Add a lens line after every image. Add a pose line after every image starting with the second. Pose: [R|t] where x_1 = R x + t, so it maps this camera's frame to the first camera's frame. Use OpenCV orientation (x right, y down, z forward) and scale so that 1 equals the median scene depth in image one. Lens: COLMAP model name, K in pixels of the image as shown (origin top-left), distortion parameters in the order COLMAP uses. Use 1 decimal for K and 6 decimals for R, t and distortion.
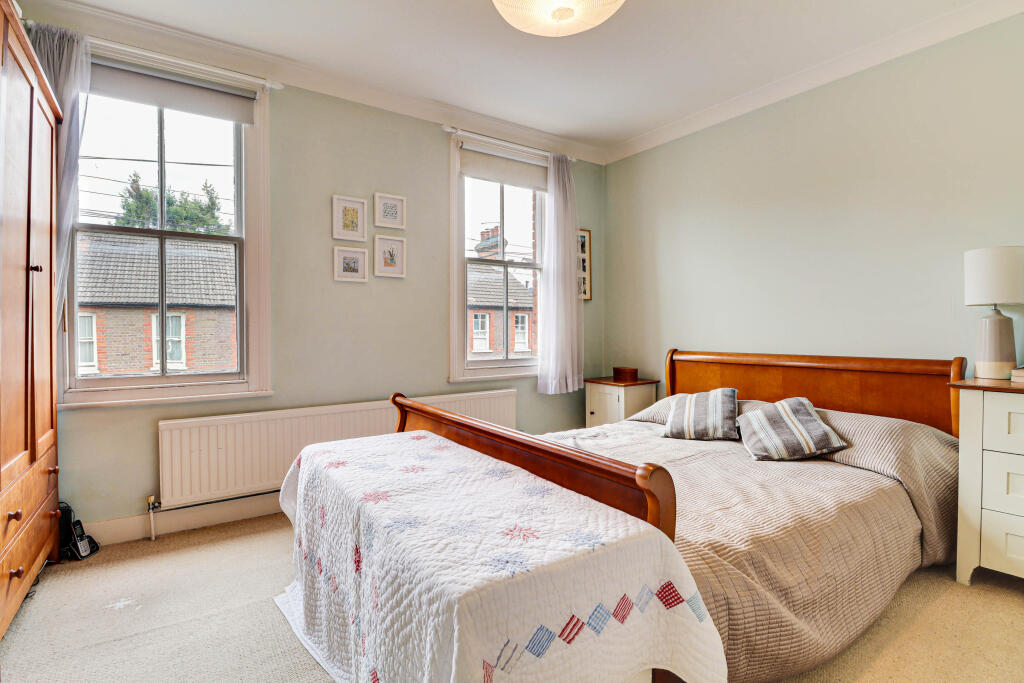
lens RADIAL K [[498.4, 0, 510.2], [0, 498.4, 335.7], [0, 0, 1]] dist [-0.004737, -0.003556]
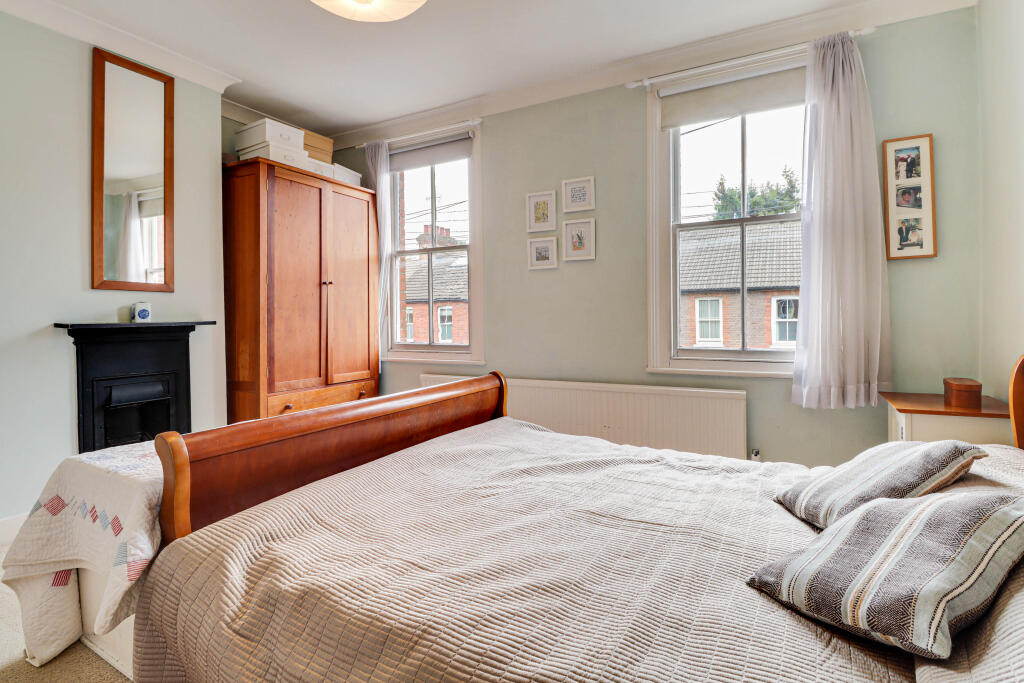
lens RADIAL K [[498.4, 0, 521.8], [0, 498.4, 325.0], [0, 0, 1]] dist [-0.004737, -0.003556]
pose [[0.456244, 0.015555, -0.889719, 0.510117], [-0.000512, 0.999852, 0.017218, -0.003607], [0.889855, -0.007400, 0.456184, 0.368065]]
